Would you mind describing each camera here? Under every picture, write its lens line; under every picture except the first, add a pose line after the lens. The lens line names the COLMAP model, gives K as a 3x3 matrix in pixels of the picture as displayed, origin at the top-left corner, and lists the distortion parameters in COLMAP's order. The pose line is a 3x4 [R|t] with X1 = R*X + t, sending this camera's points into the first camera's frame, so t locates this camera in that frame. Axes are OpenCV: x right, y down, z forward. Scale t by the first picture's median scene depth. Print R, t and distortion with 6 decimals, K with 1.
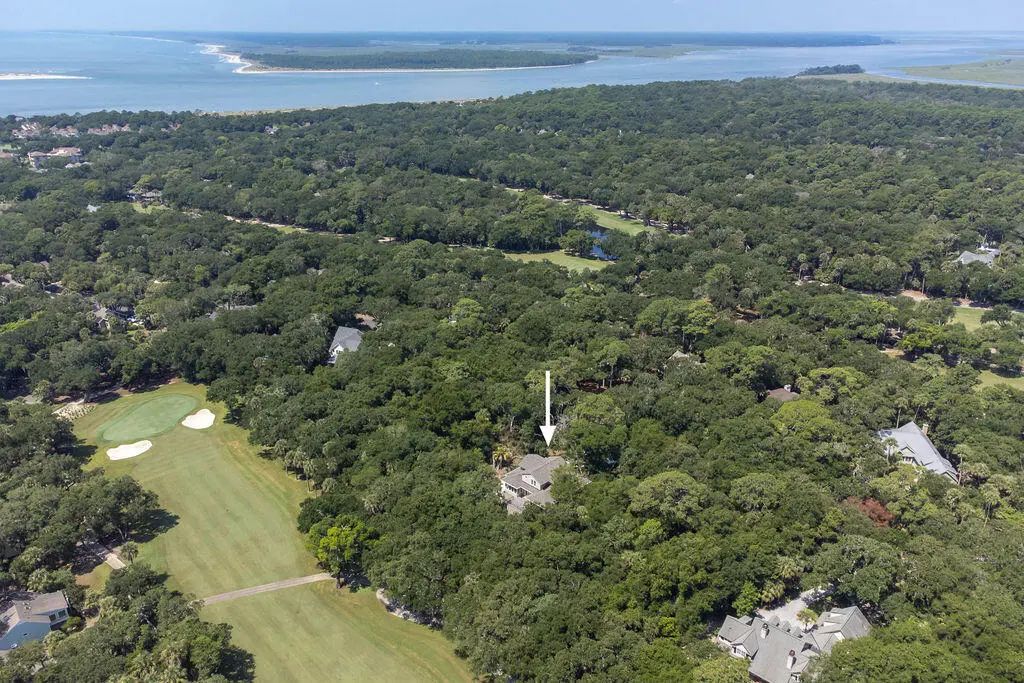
lens RADIAL K [[768.1, 0, 510.5], [0, 768.1, 343.4], [0, 0, 1]] dist [0.022162, -0.008913]
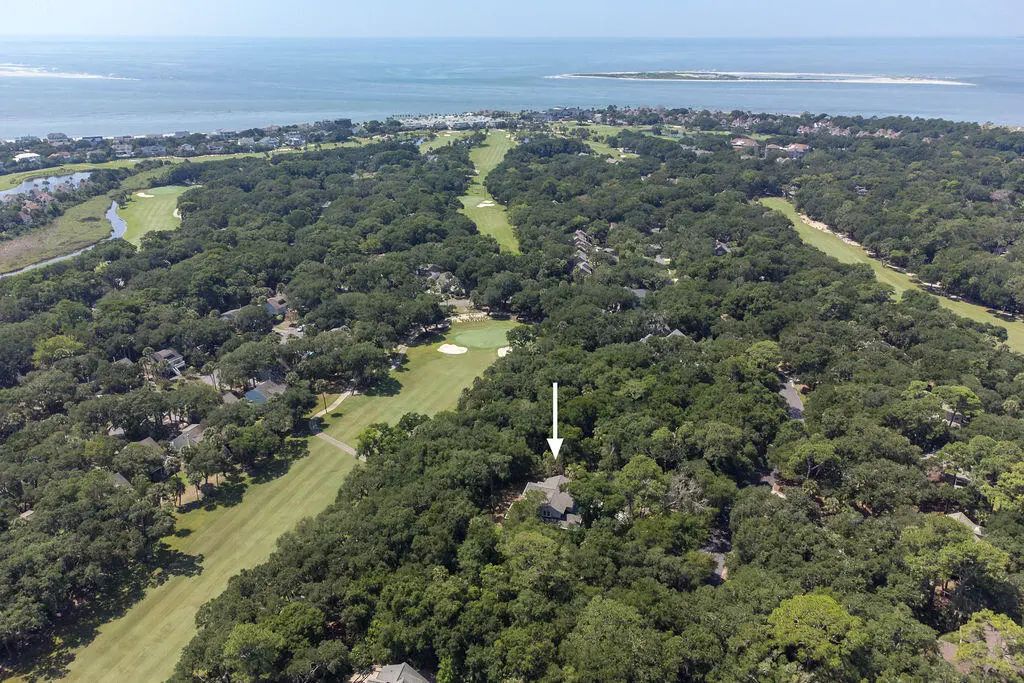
lens RADIAL K [[768.1, 0, 515.3], [0, 768.1, 345.3], [0, 0, 1]] dist [0.022162, -0.008913]
pose [[0.489642, 0.327610, -0.808036, 0.630325], [-0.331033, 0.927189, 0.175324, -0.137686], [0.806640, 0.181641, 0.562440, 0.324681]]
